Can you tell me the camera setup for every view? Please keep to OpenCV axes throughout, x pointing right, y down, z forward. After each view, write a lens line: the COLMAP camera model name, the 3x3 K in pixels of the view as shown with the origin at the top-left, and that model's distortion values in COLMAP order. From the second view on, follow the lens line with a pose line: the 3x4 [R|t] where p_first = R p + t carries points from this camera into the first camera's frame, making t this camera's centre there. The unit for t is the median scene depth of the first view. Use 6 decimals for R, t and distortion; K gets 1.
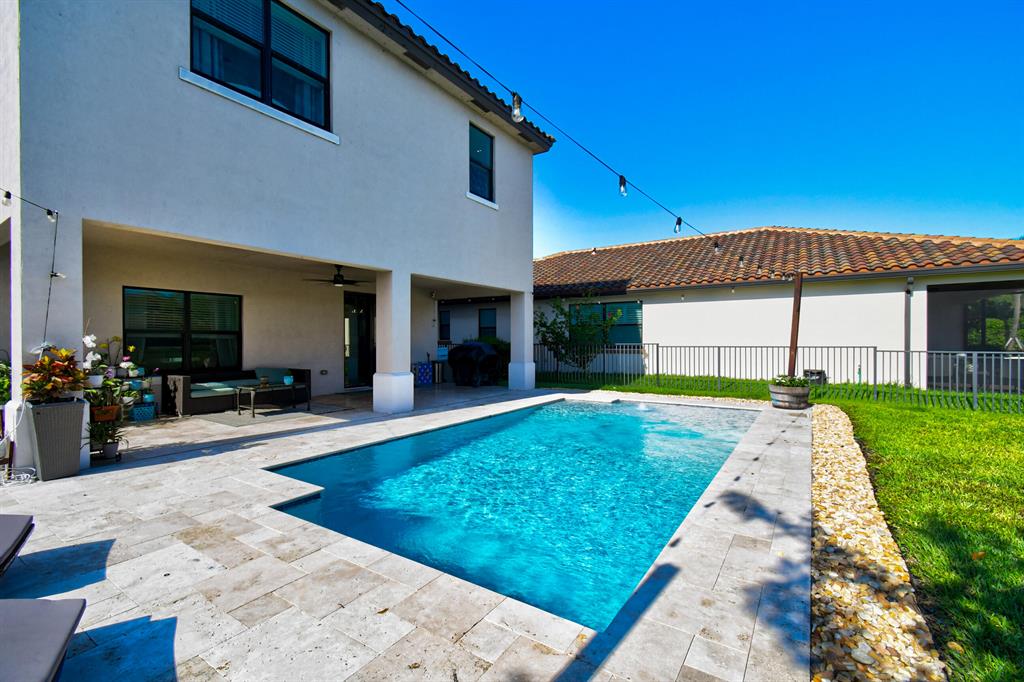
lens RADIAL K [[450.8, 0, 508.8], [0, 450.8, 343.0], [0, 0, 1]] dist [0.004262, 0.000017]
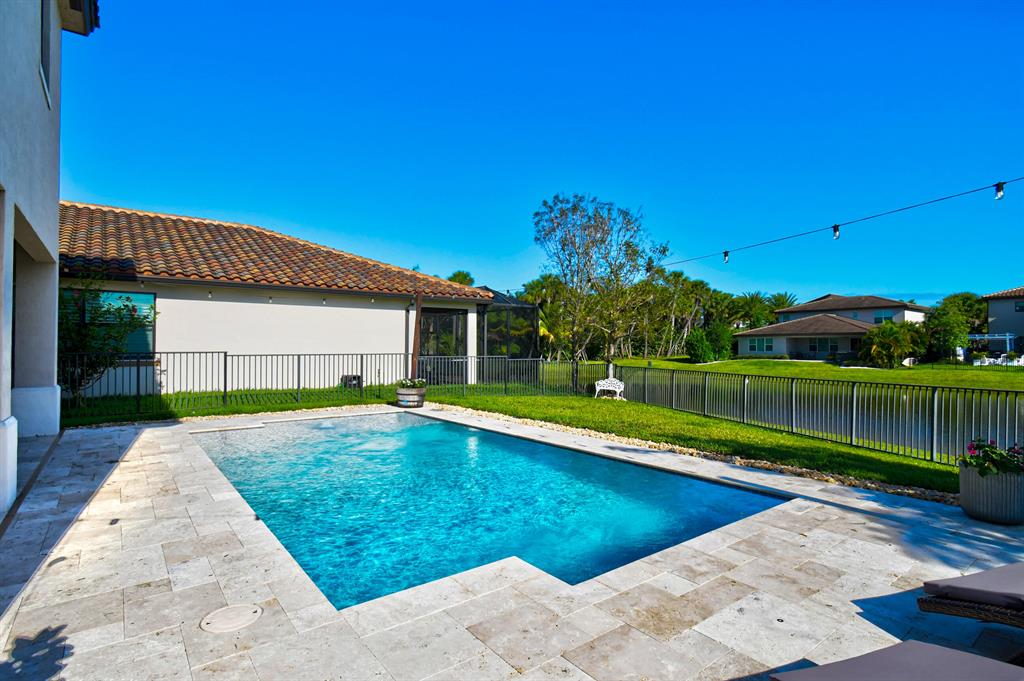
lens RADIAL K [[517.0, 0, 512.0], [0, 517.0, 340.5], [0, 0, 1]] dist [-0.001101, -0.000216]
pose [[0.316809, 0.016172, 0.948351, -0.522331], [0.002534, 0.999837, -0.017896, -0.000978], [-0.948486, 0.008072, 0.316717, 0.328367]]
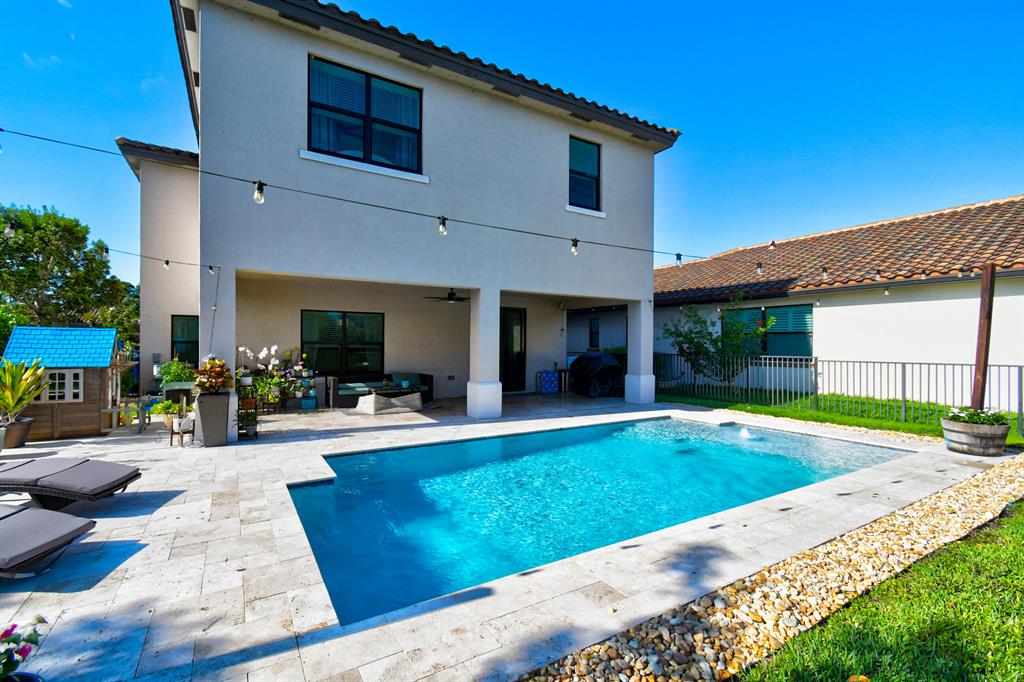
lens RADIAL K [[452.3, 0, 507.6], [0, 452.3, 344.5], [0, 0, 1]] dist [0.009584, -0.000285]
pose [[0.907101, 0.006219, -0.420867, 0.241766], [-0.008943, 0.999950, -0.004499, -0.017841], [0.420818, 0.007845, 0.907111, 0.025484]]
